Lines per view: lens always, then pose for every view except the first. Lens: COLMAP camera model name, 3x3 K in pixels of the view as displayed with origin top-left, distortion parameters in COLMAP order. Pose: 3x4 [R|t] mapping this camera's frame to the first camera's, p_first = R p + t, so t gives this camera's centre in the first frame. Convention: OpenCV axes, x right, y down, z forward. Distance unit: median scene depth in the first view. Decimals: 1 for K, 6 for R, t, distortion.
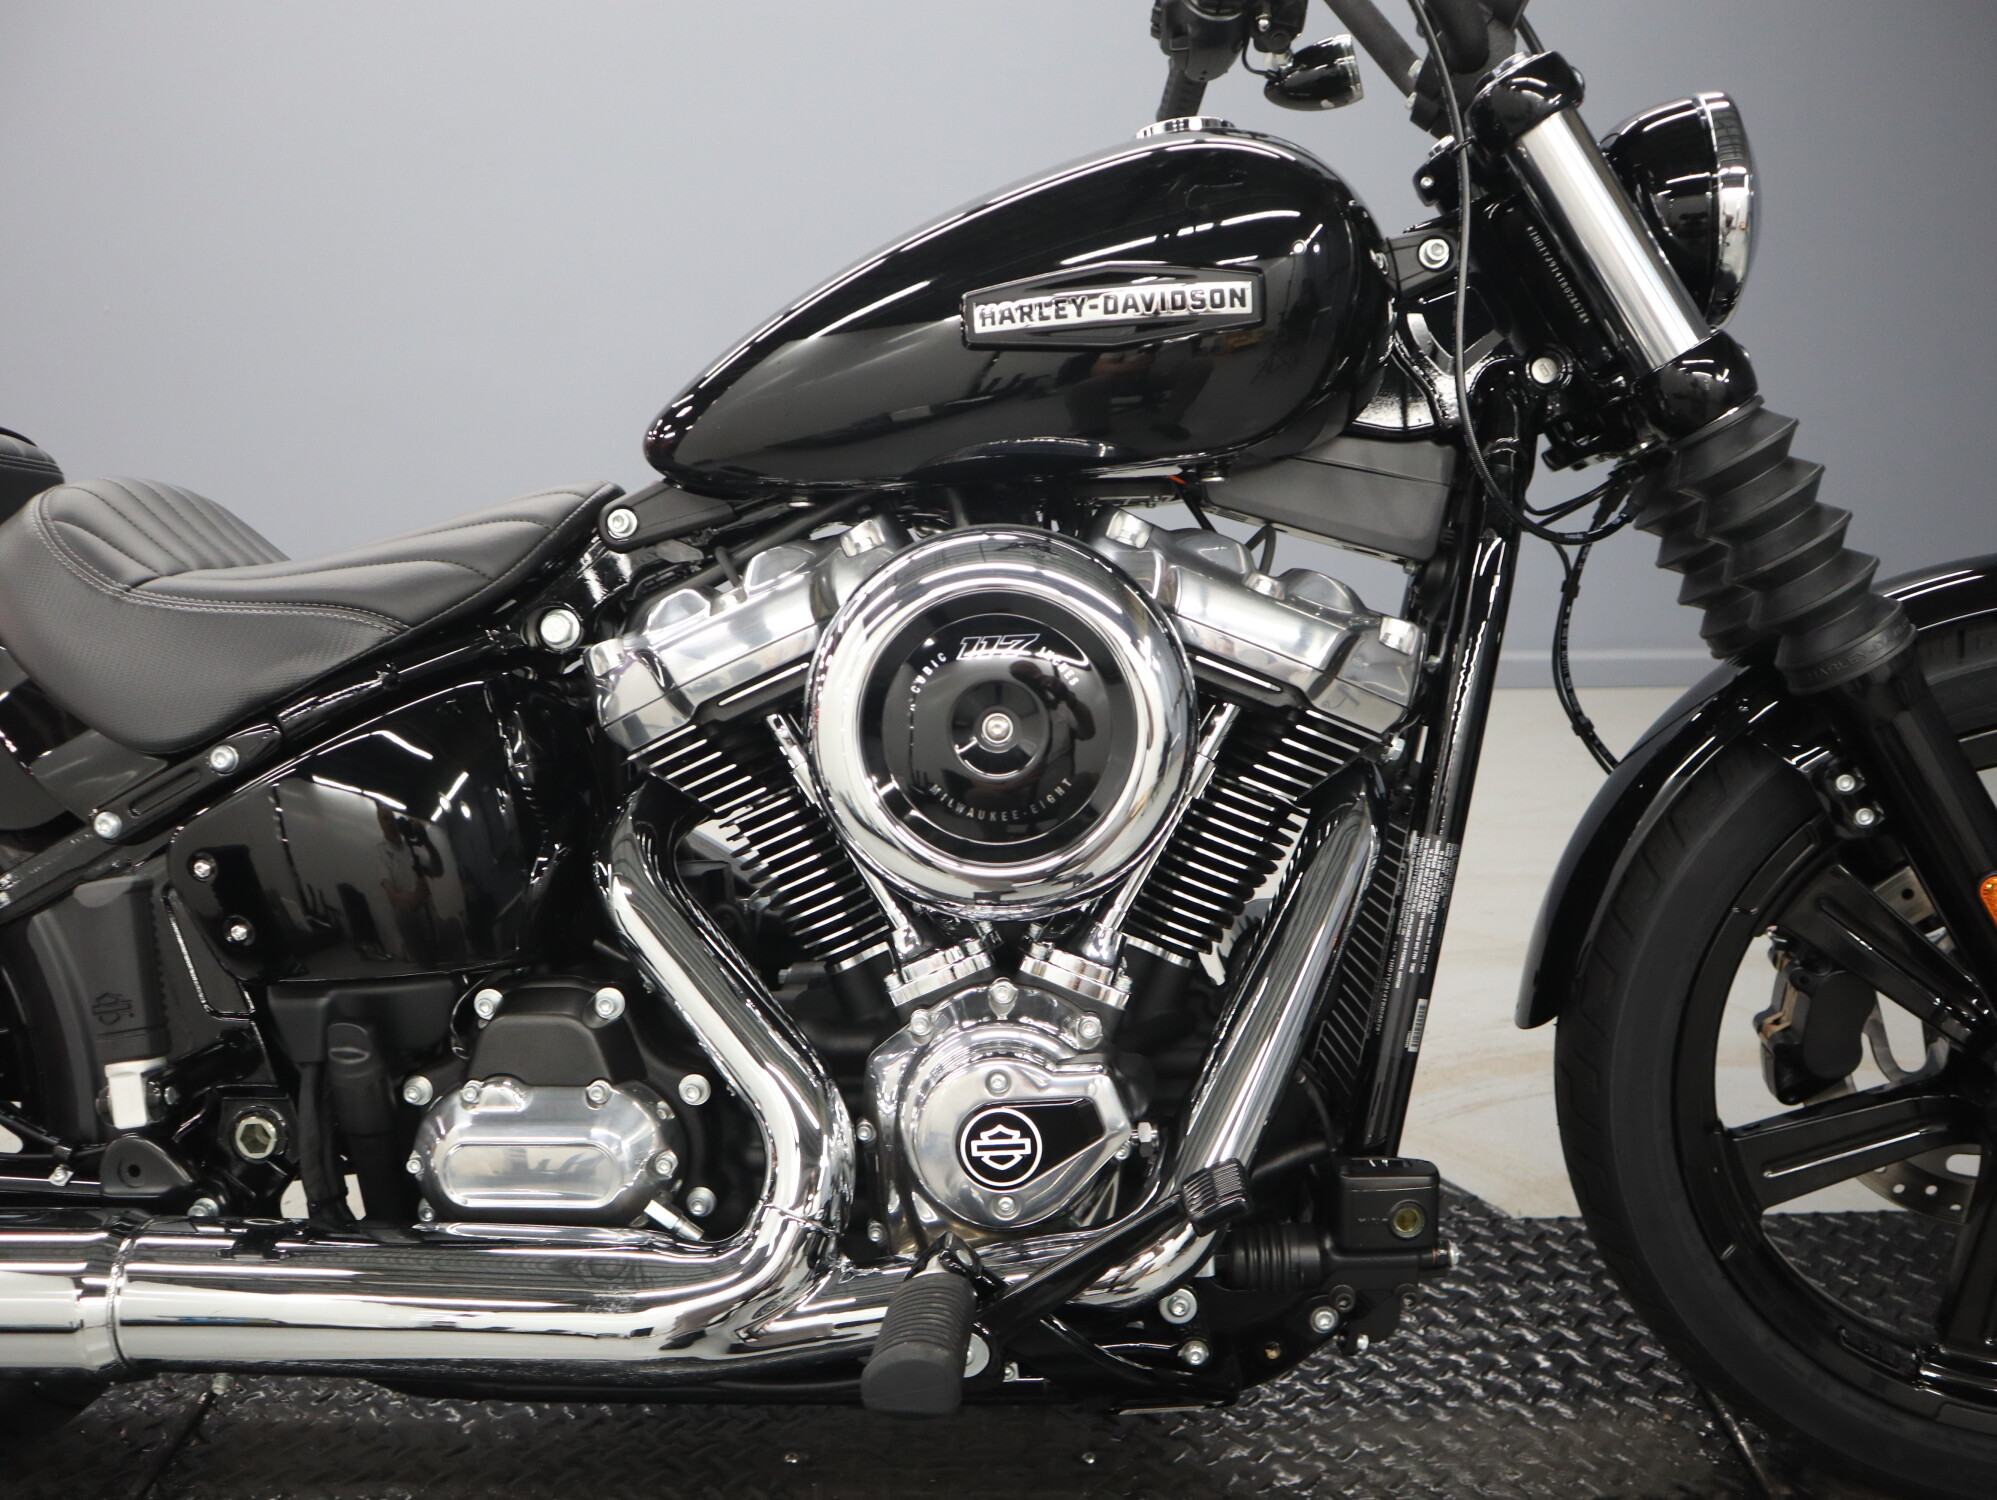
lens RADIAL K [[1503.6, 0, 1007.3], [0, 1503.6, 792.9], [0, 0, 1]] dist [-0.122504, 0.065983]
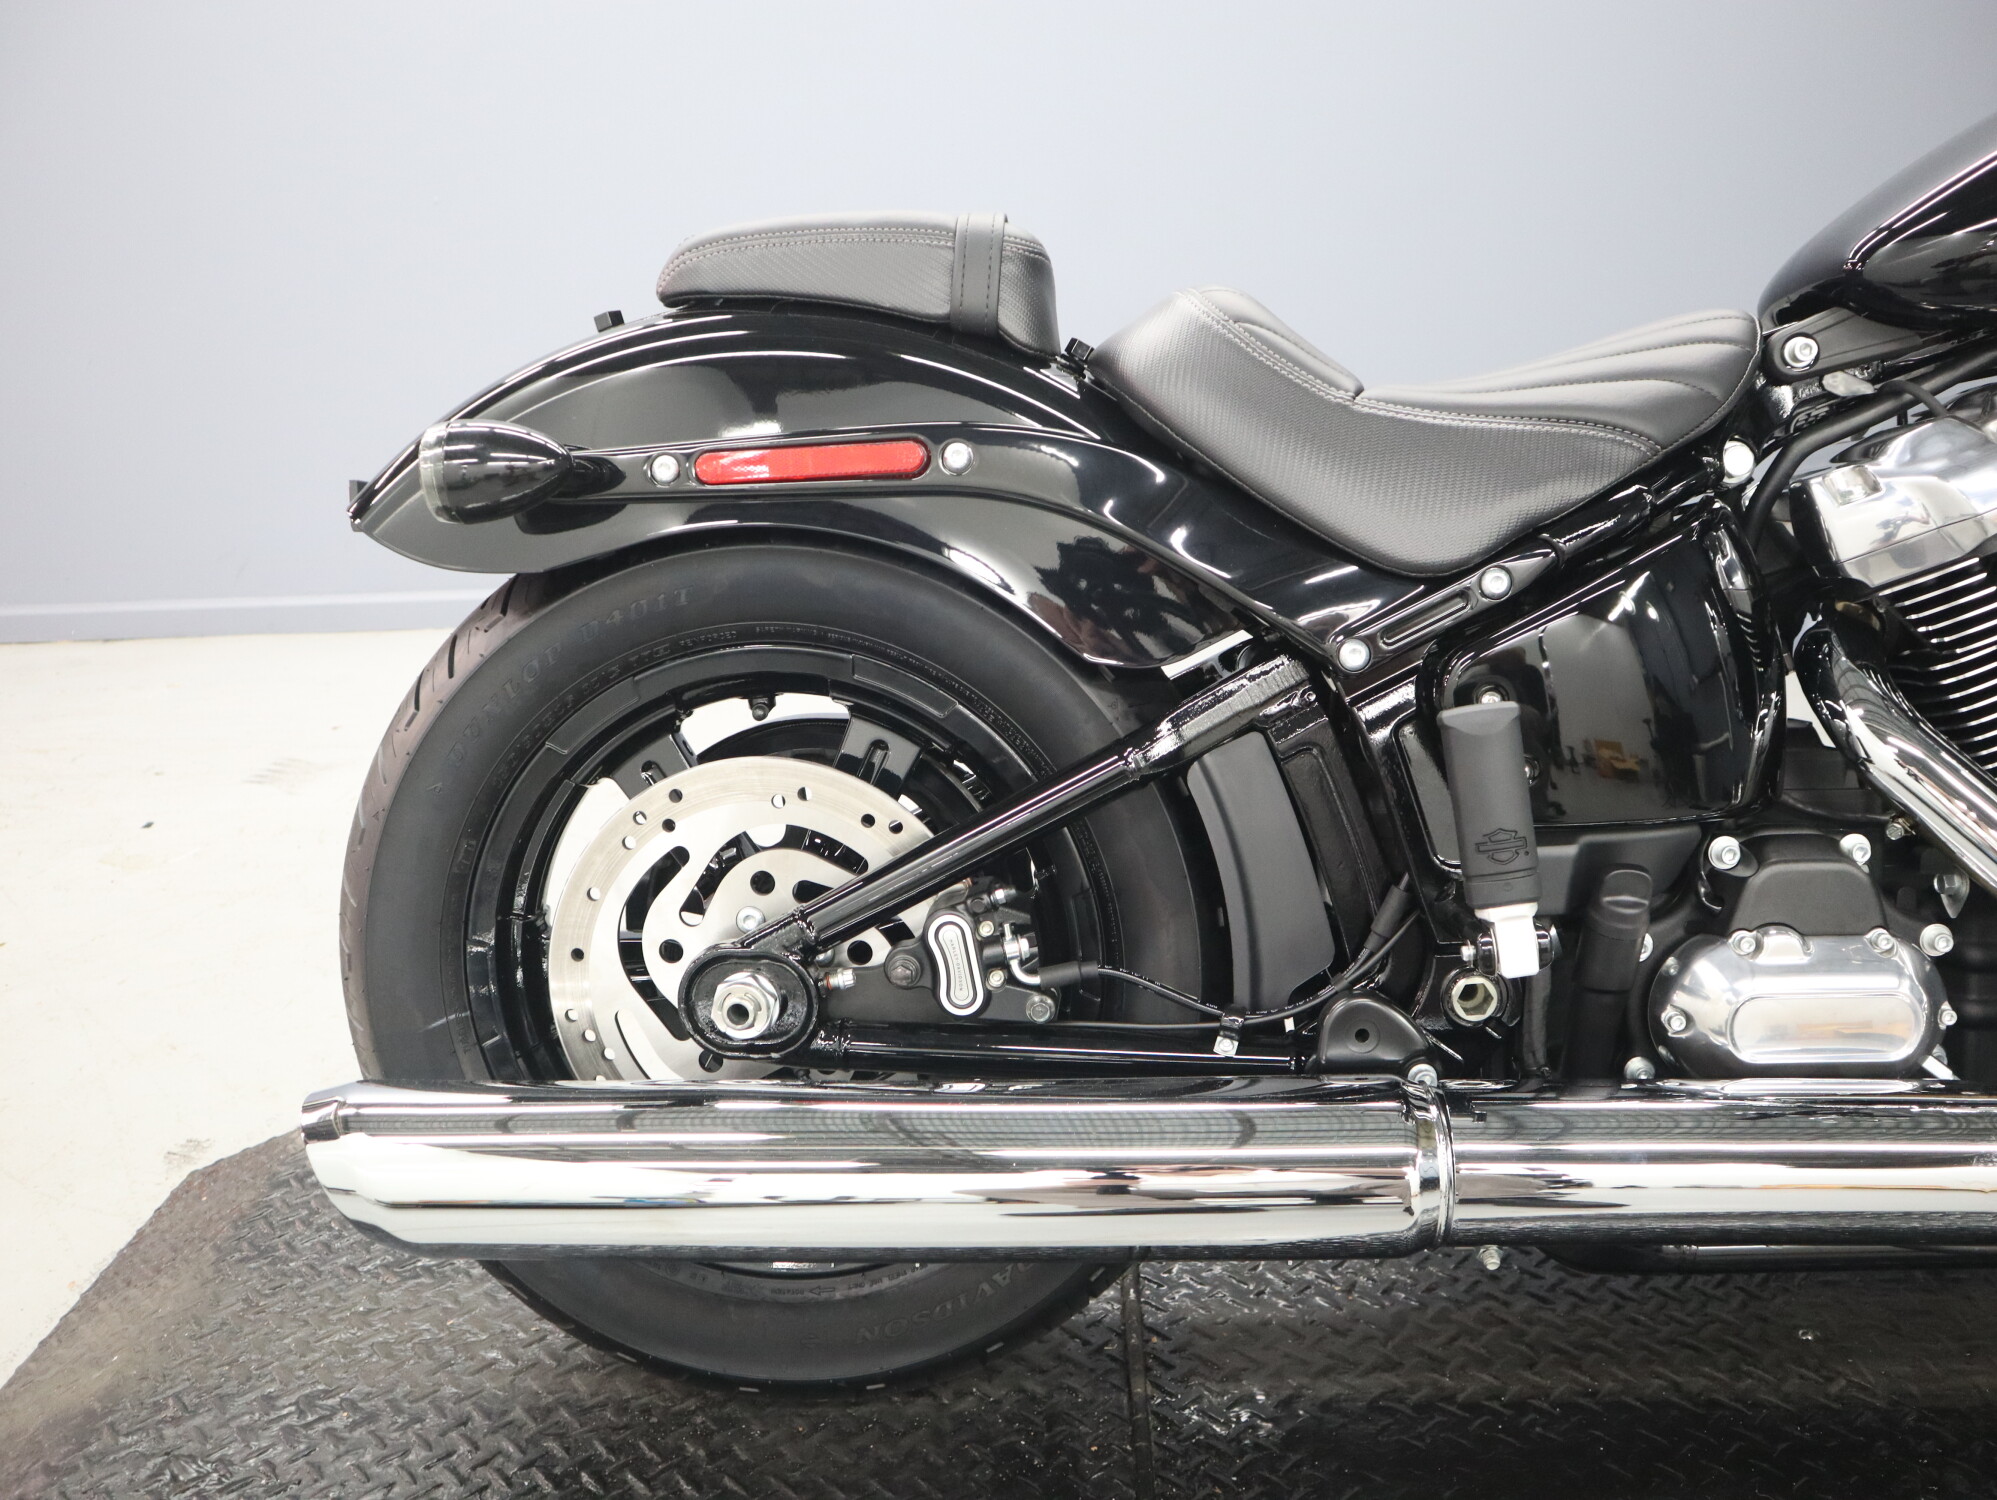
lens RADIAL K [[1503.6, 0, 1007.3], [0, 1503.6, 792.9], [0, 0, 1]] dist [-0.122504, 0.065983]
pose [[0.999600, 0.007476, -0.027262, -0.796864], [-0.006347, 0.999128, 0.041276, 0.069786], [0.027547, -0.041087, 0.998776, 0.054395]]
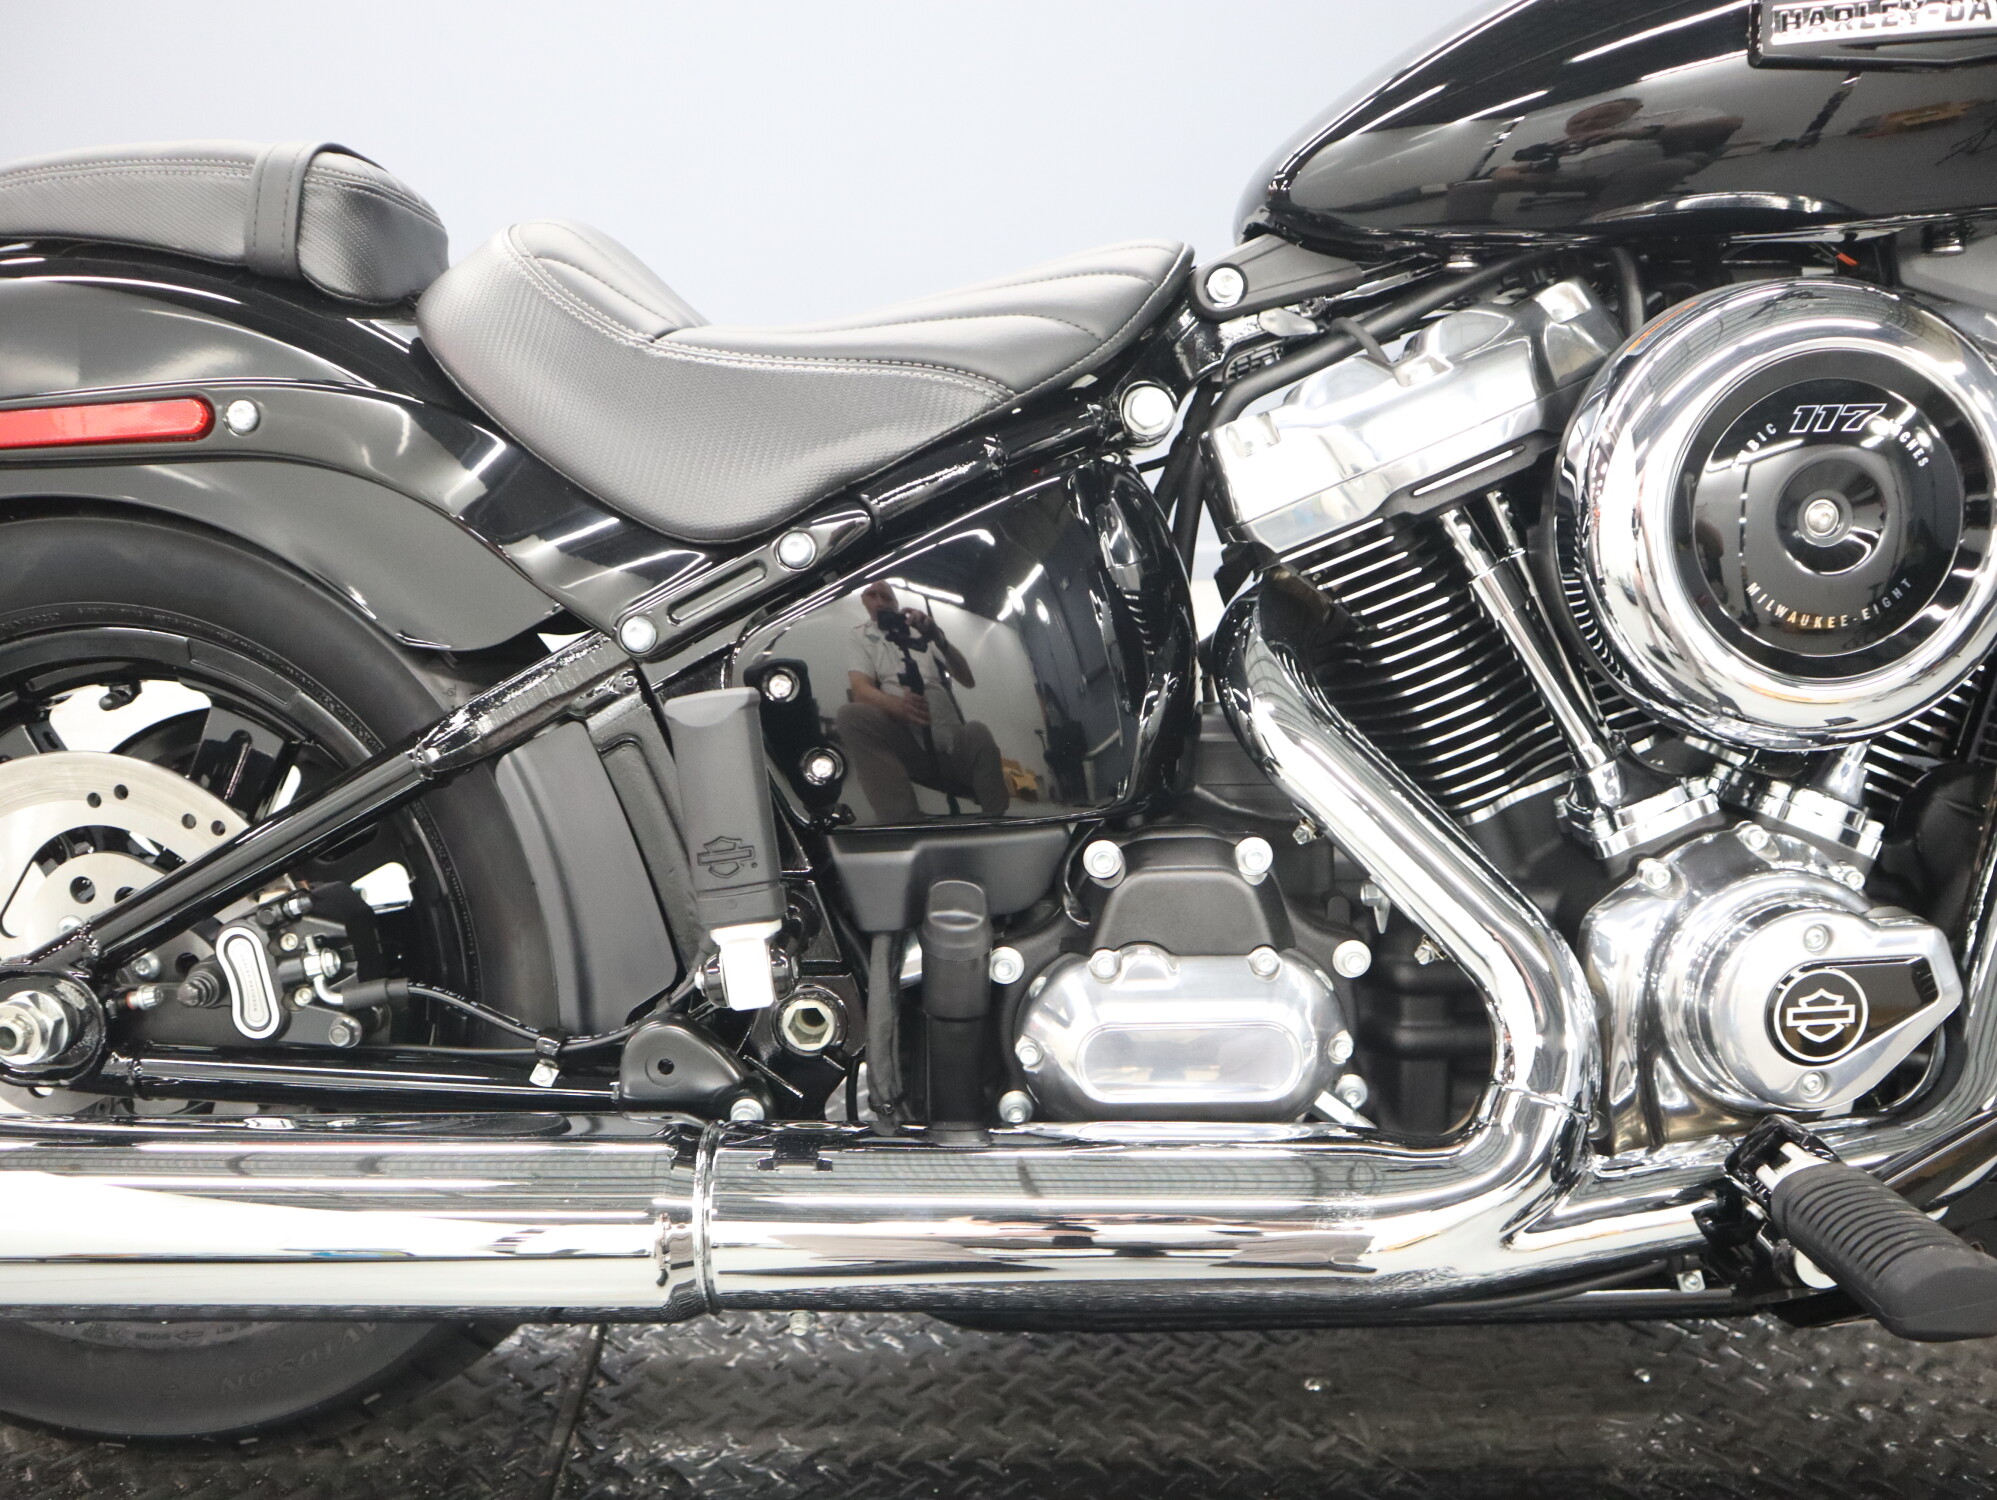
lens RADIAL K [[1503.6, 0, 1007.3], [0, 1503.6, 792.9], [0, 0, 1]] dist [-0.122504, 0.065983]
pose [[0.999823, 0.005091, 0.018124, -0.425117], [-0.006094, 0.998425, 0.055766, 0.060783], [-0.017812, -0.055867, 0.998279, 0.172124]]
